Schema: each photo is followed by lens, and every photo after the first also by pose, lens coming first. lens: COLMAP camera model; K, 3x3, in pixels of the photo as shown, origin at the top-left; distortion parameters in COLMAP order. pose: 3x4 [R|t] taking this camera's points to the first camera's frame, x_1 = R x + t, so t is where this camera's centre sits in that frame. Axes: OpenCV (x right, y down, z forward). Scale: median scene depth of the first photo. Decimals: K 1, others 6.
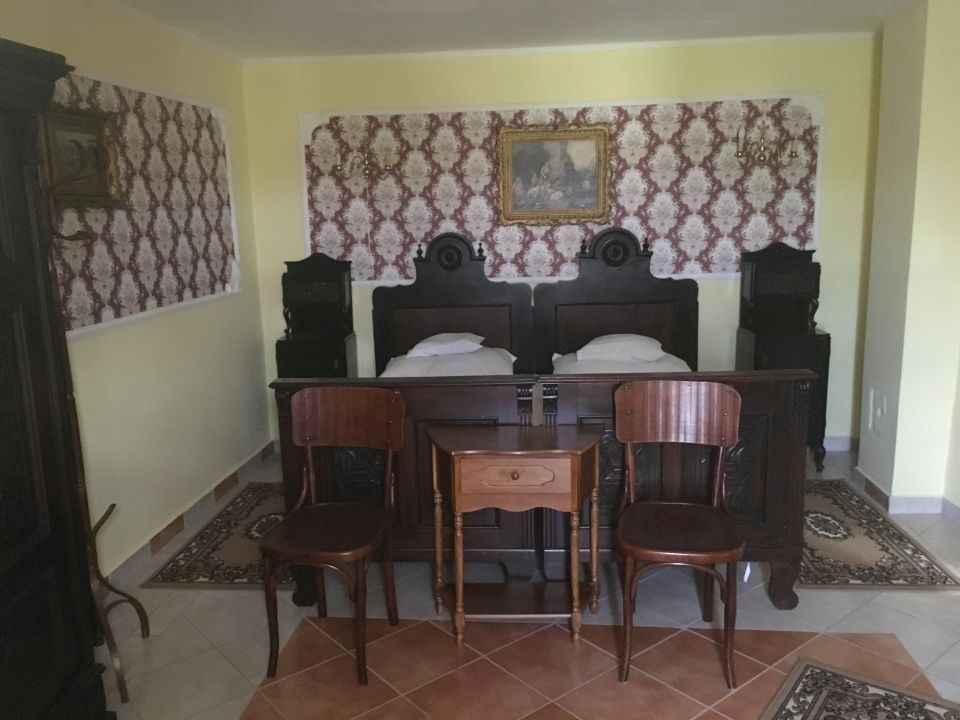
lens RADIAL K [[830.7, 0, 481.4], [0, 830.7, 360.8], [0, 0, 1]] dist [0.079677, -0.077747]
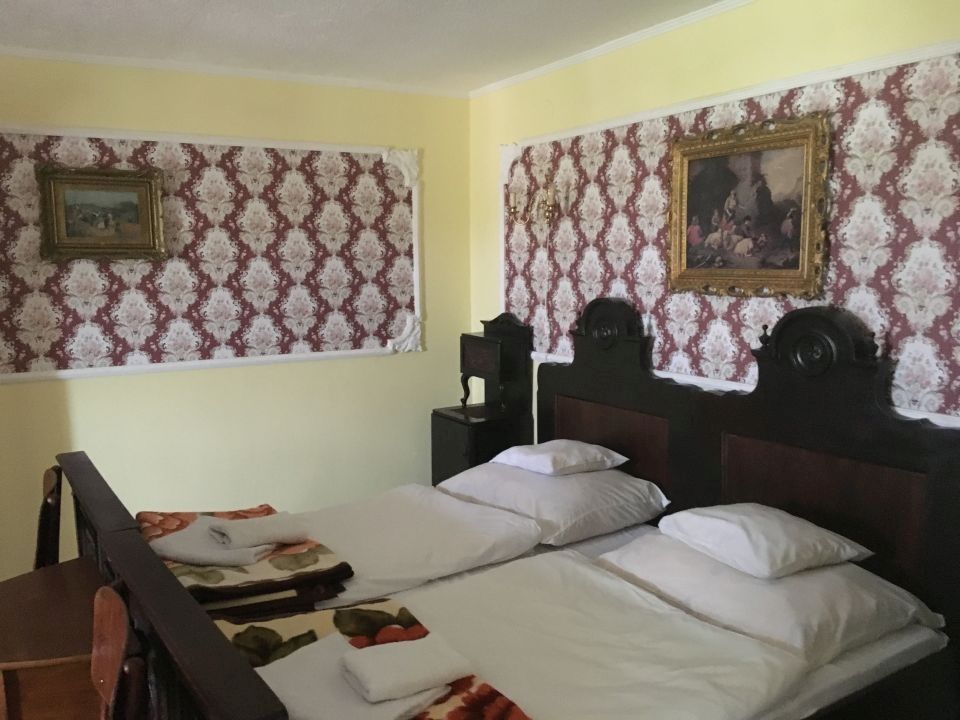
lens RADIAL K [[830.7, 0, 477.8], [0, 830.7, 356.5], [0, 0, 1]] dist [0.079677, -0.077747]
pose [[0.569678, 0.116564, -0.813560, 0.469358], [-0.153573, 0.987554, 0.033958, -0.113354], [0.807393, 0.105596, 0.580488, 0.518995]]
